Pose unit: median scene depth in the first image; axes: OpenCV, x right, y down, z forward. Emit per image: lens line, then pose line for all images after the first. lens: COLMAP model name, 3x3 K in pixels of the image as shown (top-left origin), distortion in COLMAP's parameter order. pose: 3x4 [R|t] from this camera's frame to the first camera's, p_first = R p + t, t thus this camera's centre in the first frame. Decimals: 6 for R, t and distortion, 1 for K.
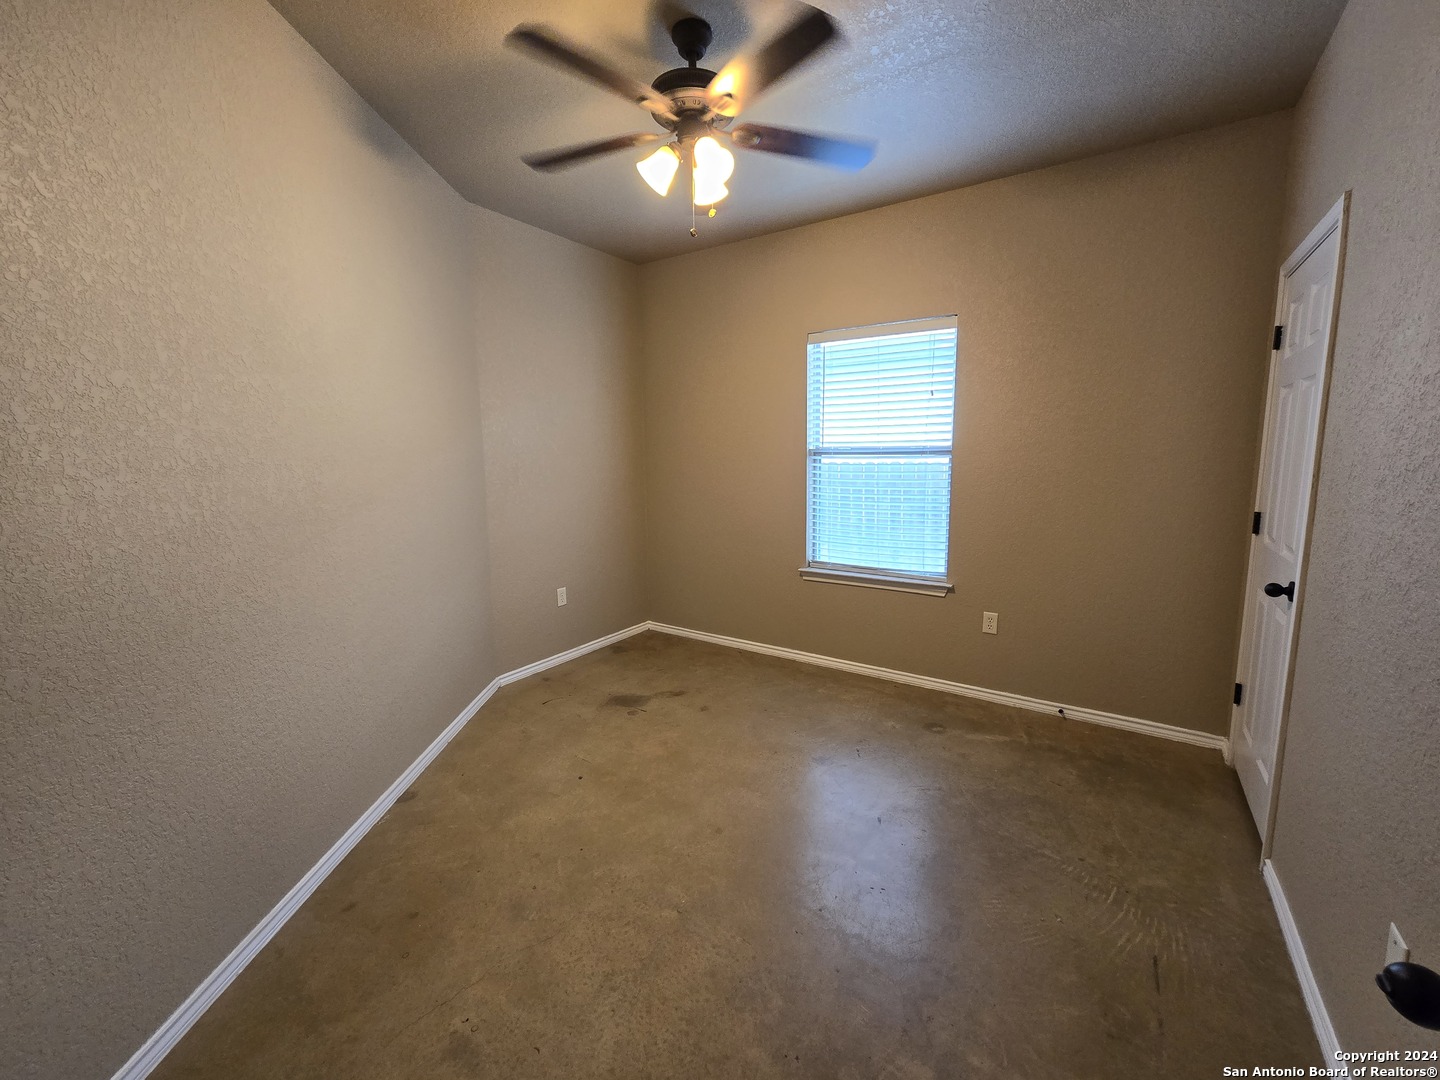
lens RADIAL K [[588.8, 0, 718.9], [0, 588.8, 537.1], [0, 0, 1]] dist [-0.000401, 0.000563]
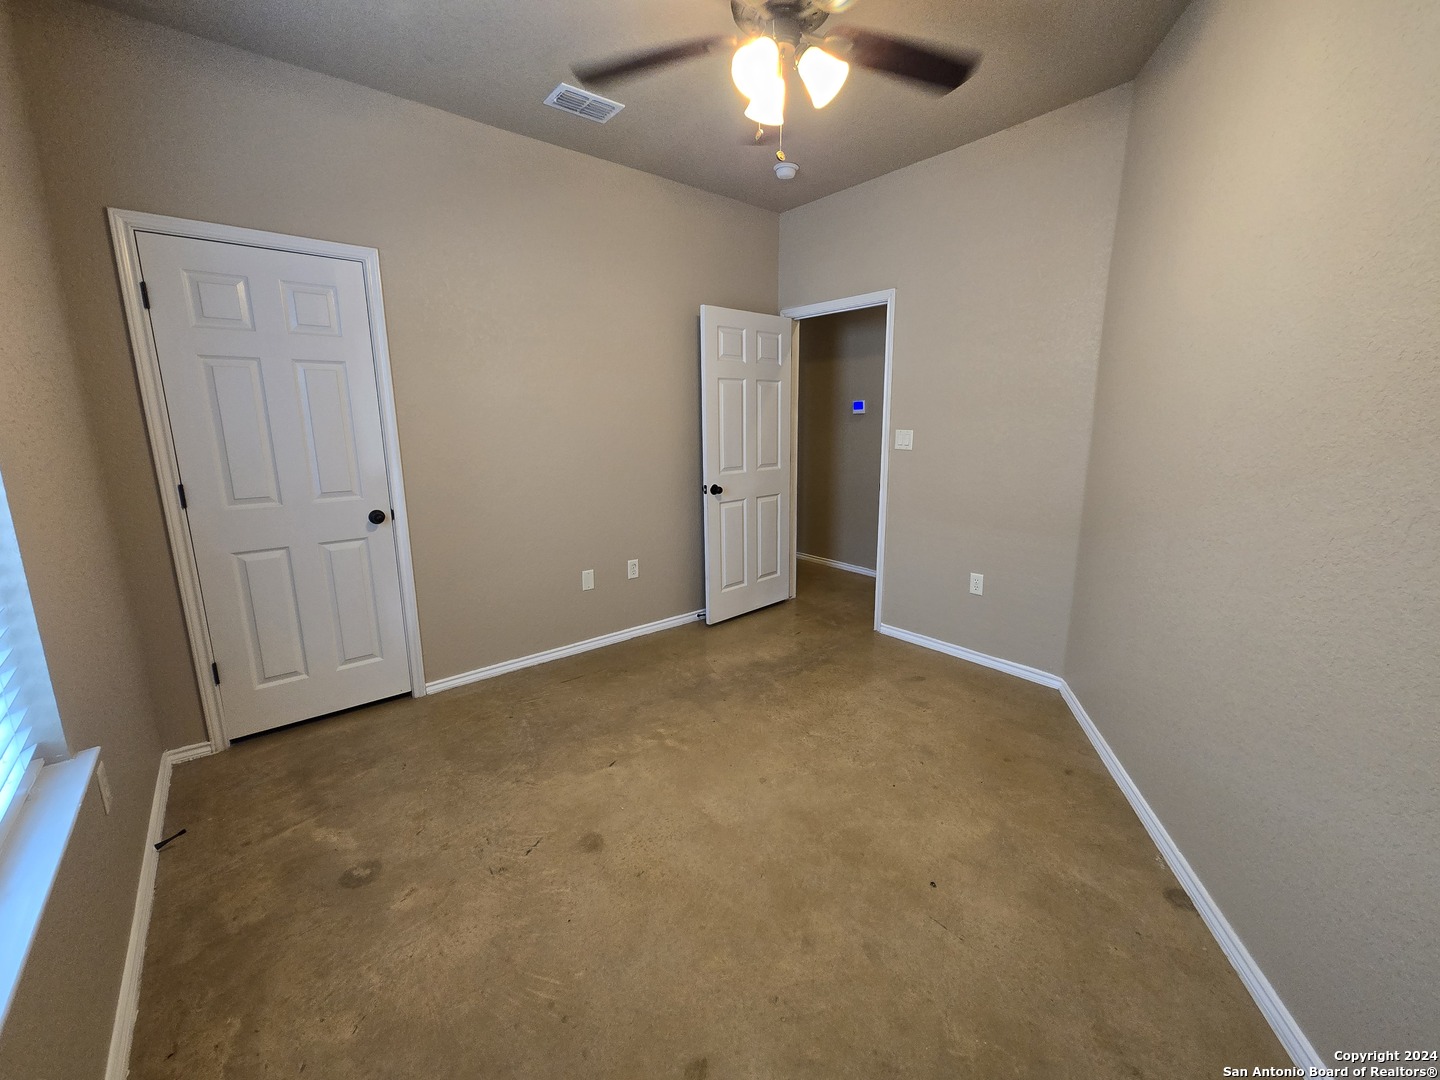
lens RADIAL K [[588.8, 0, 717.7], [0, 588.8, 551.6], [0, 0, 1]] dist [-0.000401, 0.000563]
pose [[-0.959973, -0.048672, 0.275831, -0.172996], [0.055272, 0.932502, 0.356910, -0.229679], [-0.274585, 0.357870, -0.892487, 1.633217]]
